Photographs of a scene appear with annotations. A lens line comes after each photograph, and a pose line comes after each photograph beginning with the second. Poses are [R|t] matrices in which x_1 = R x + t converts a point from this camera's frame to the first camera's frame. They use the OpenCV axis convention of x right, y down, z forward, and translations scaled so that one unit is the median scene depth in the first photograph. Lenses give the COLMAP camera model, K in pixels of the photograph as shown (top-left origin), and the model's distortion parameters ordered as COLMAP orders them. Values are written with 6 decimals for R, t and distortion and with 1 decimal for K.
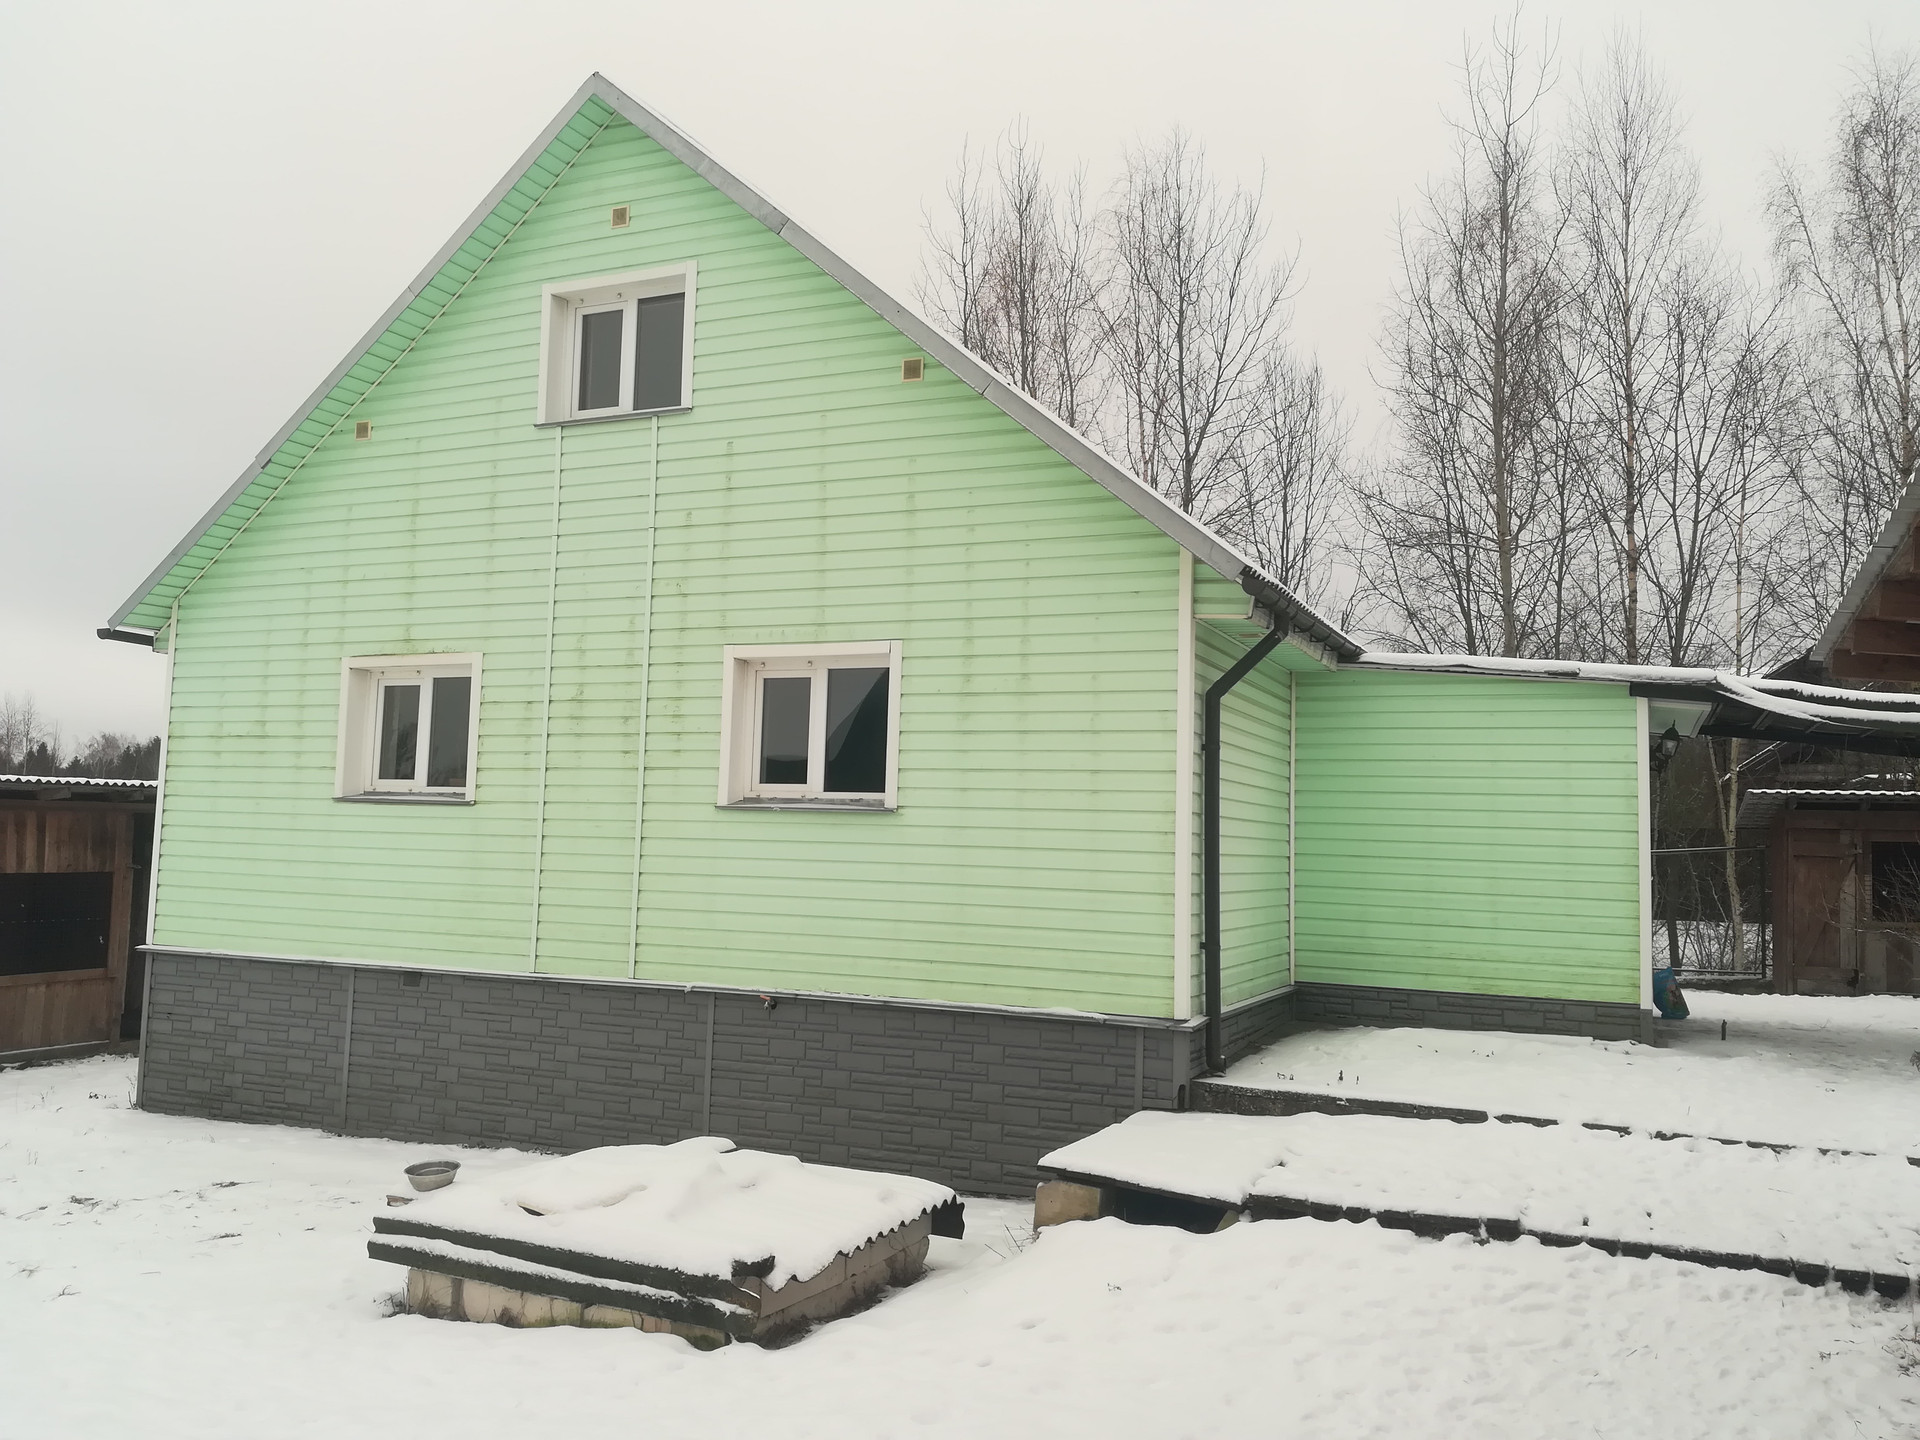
lens RADIAL K [[1483.4, 0, 960.0], [0, 1483.4, 720.0], [0, 0, 1]] dist [0.086918, -0.155739]
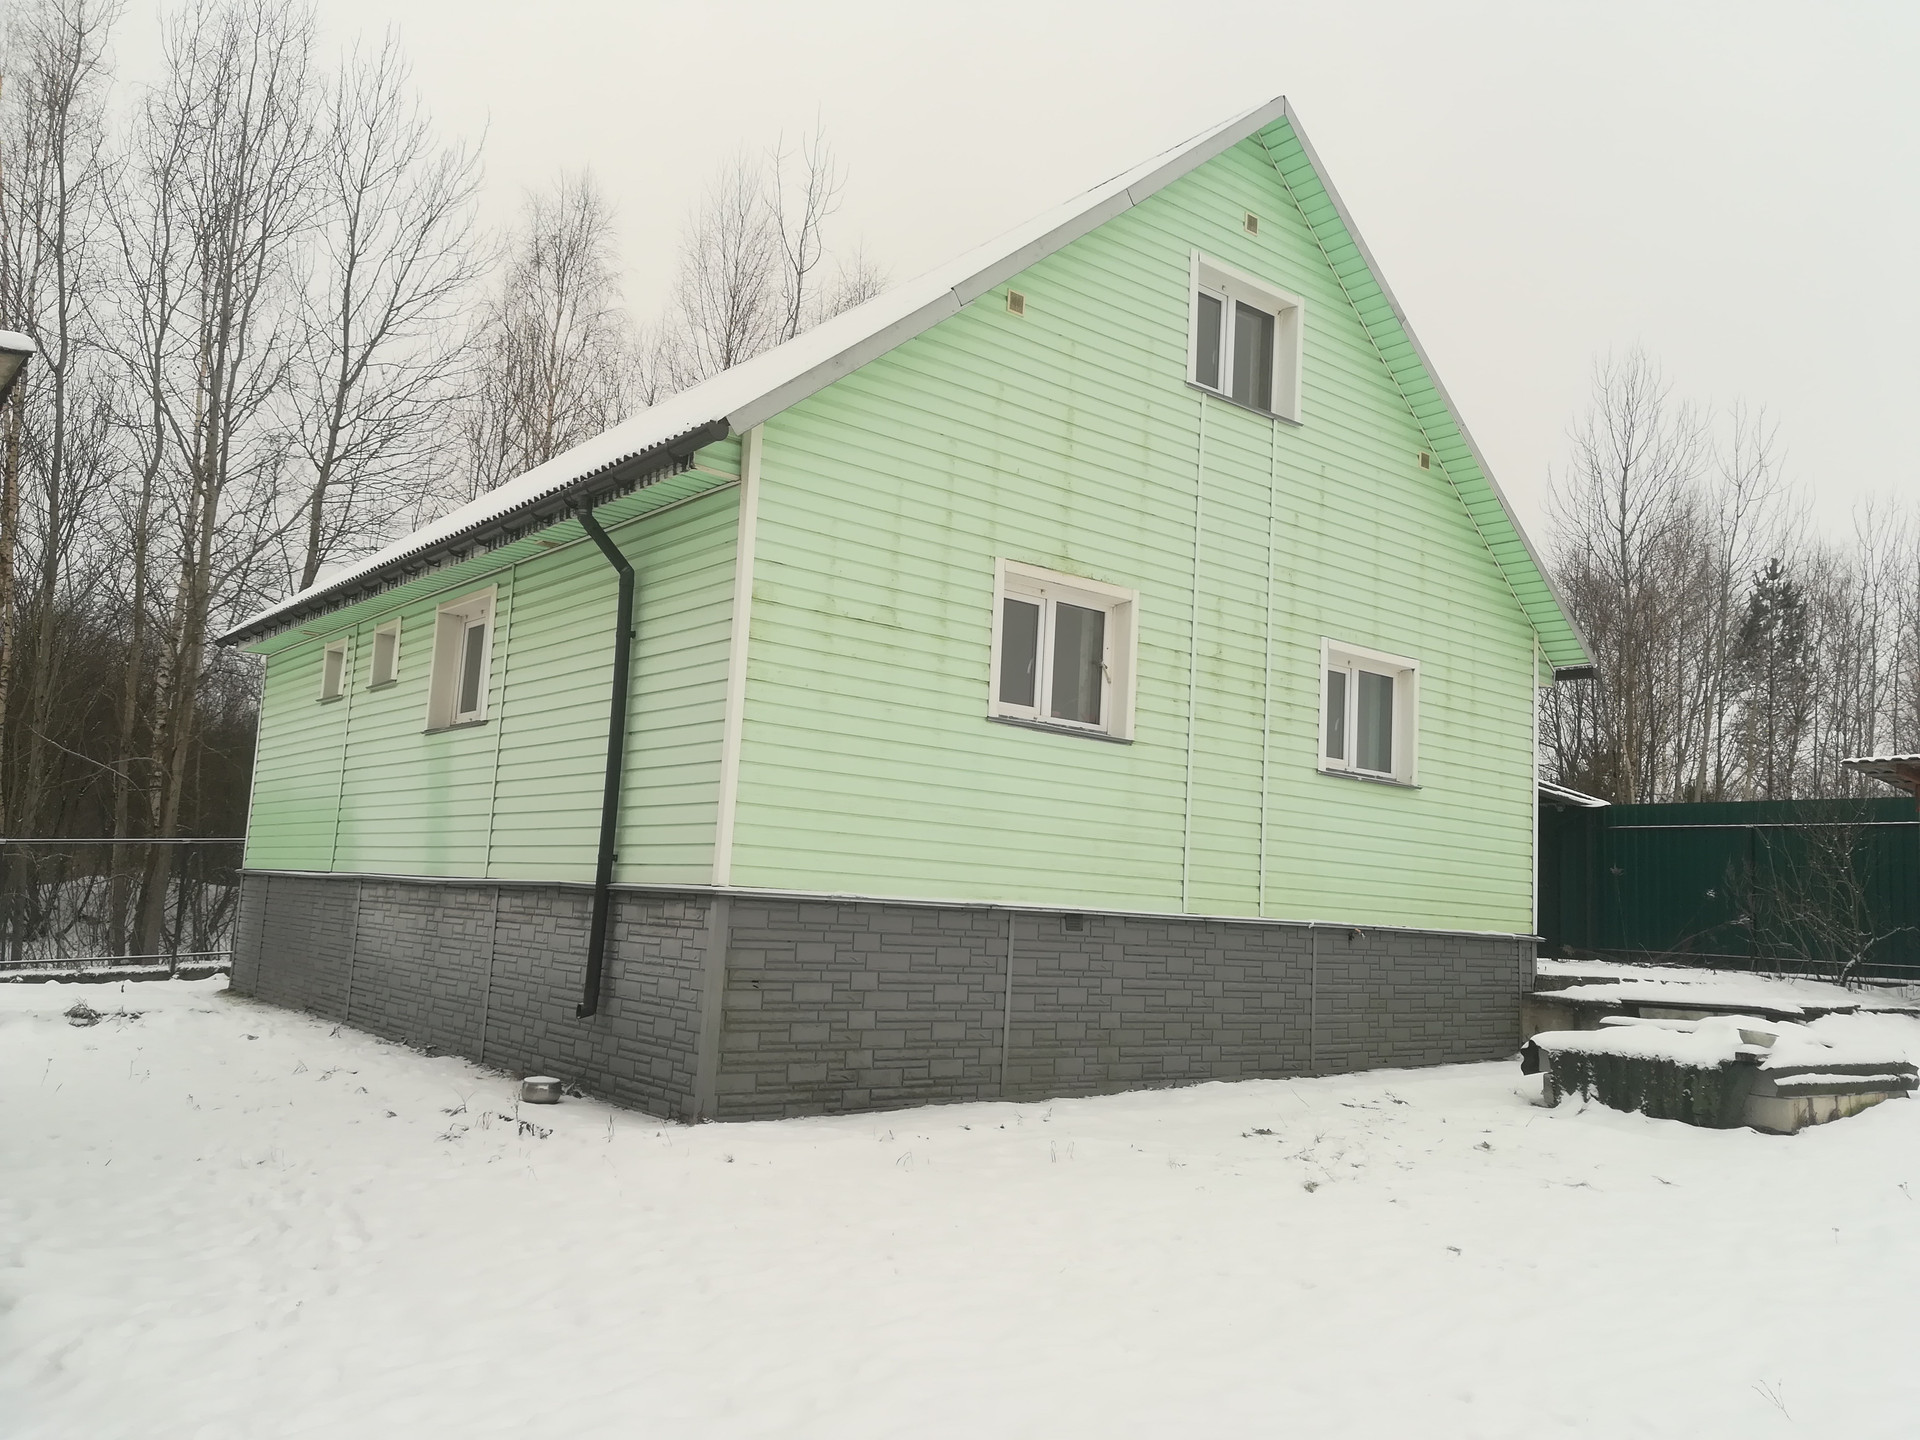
lens RADIAL K [[1483.4, 0, 960.0], [0, 1483.4, 720.0], [0, 0, 1]] dist [0.086918, -0.155739]
pose [[0.459115, 0.108814, 0.881687, -1.248456], [-0.114320, 0.991455, -0.062832, 0.115826], [-0.880990, -0.071947, 0.467632, 0.650522]]
